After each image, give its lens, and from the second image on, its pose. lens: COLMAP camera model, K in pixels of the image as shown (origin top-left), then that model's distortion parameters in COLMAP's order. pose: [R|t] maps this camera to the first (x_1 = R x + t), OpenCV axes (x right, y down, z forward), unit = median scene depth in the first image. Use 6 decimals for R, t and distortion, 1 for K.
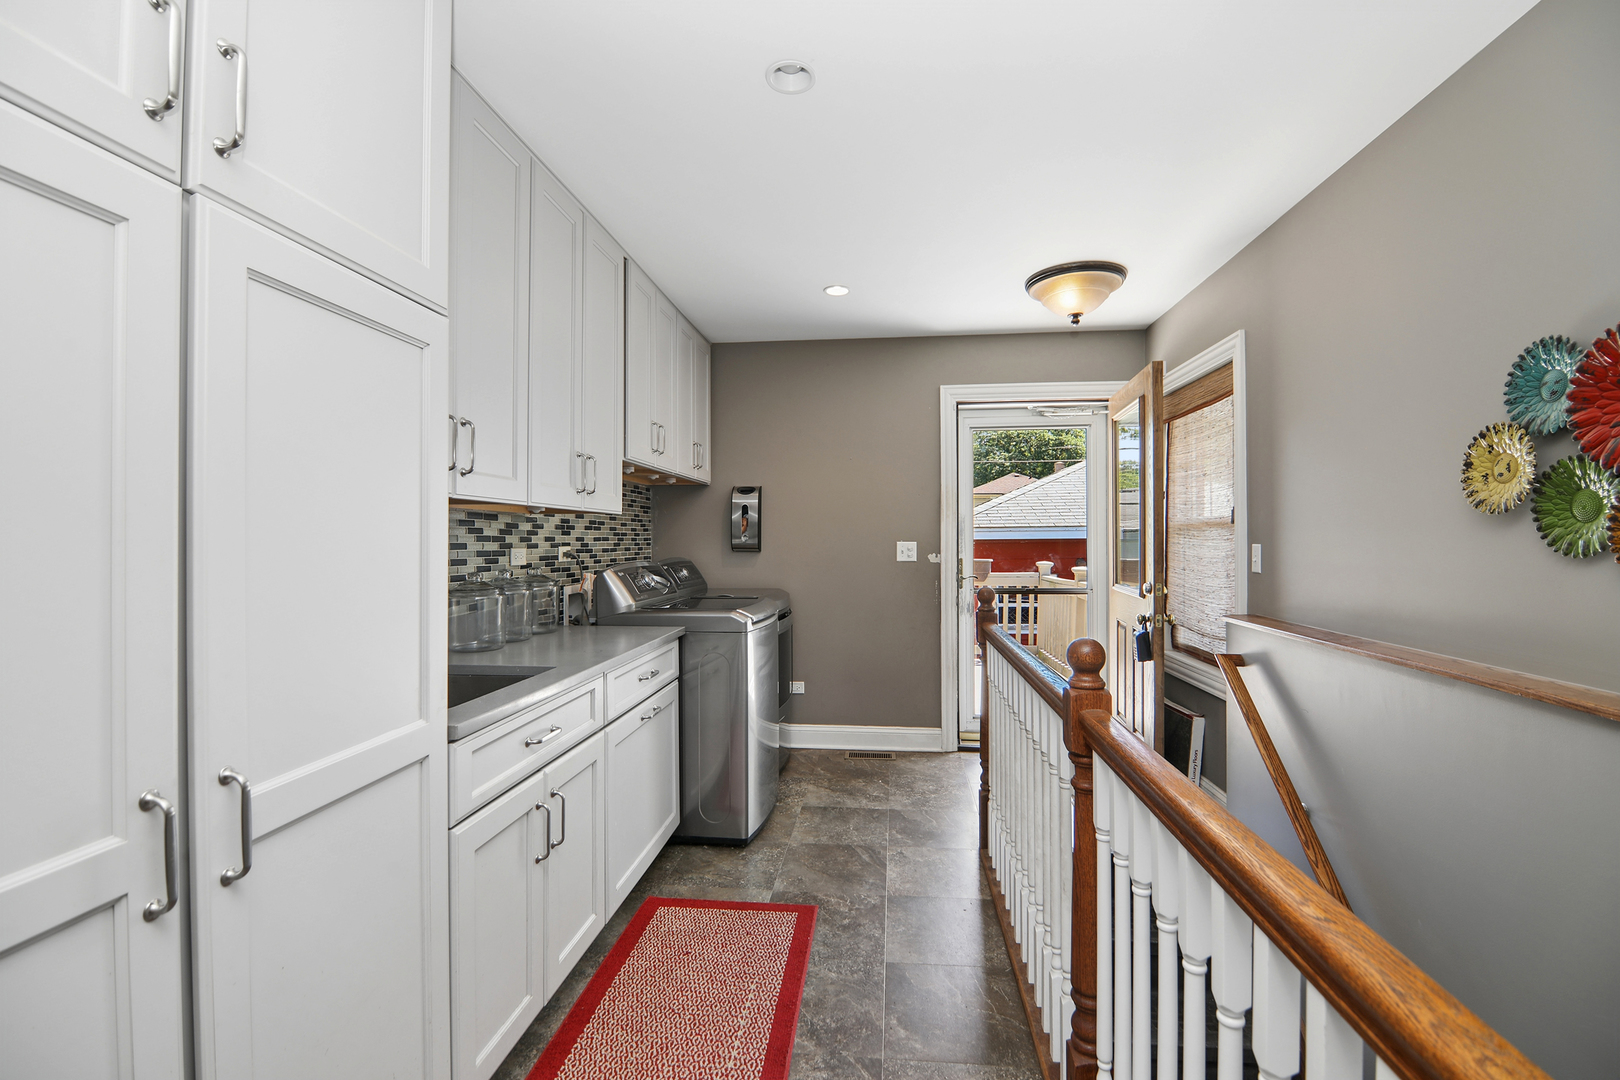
lens RADIAL K [[735.4, 0, 808.6], [0, 735.4, 536.4], [0, 0, 1]] dist [-0.003681, -0.008168]
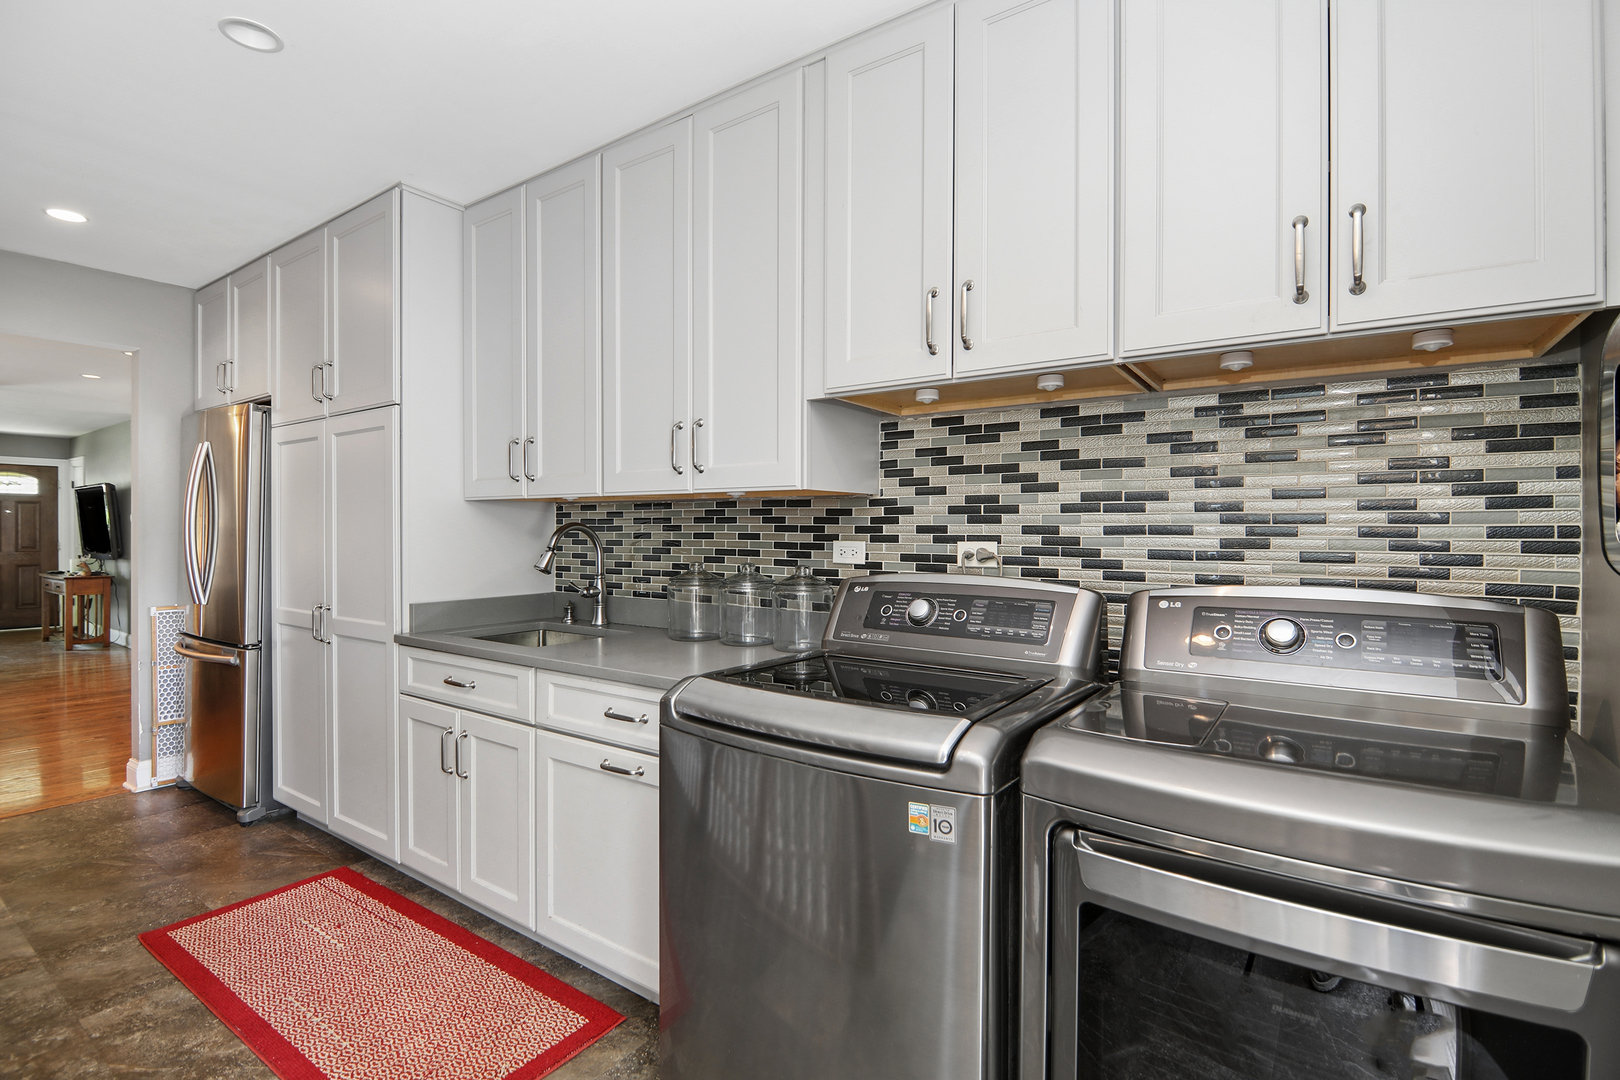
lens RADIAL K [[735.4, 0, 818.2], [0, 735.4, 535.7], [0, 0, 1]] dist [-0.003681, -0.008168]
pose [[-0.457951, 0.006727, -0.888952, 0.313040], [0.000924, 0.999974, 0.007092, 0.005234], [0.888977, 0.002426, -0.457945, 1.372494]]
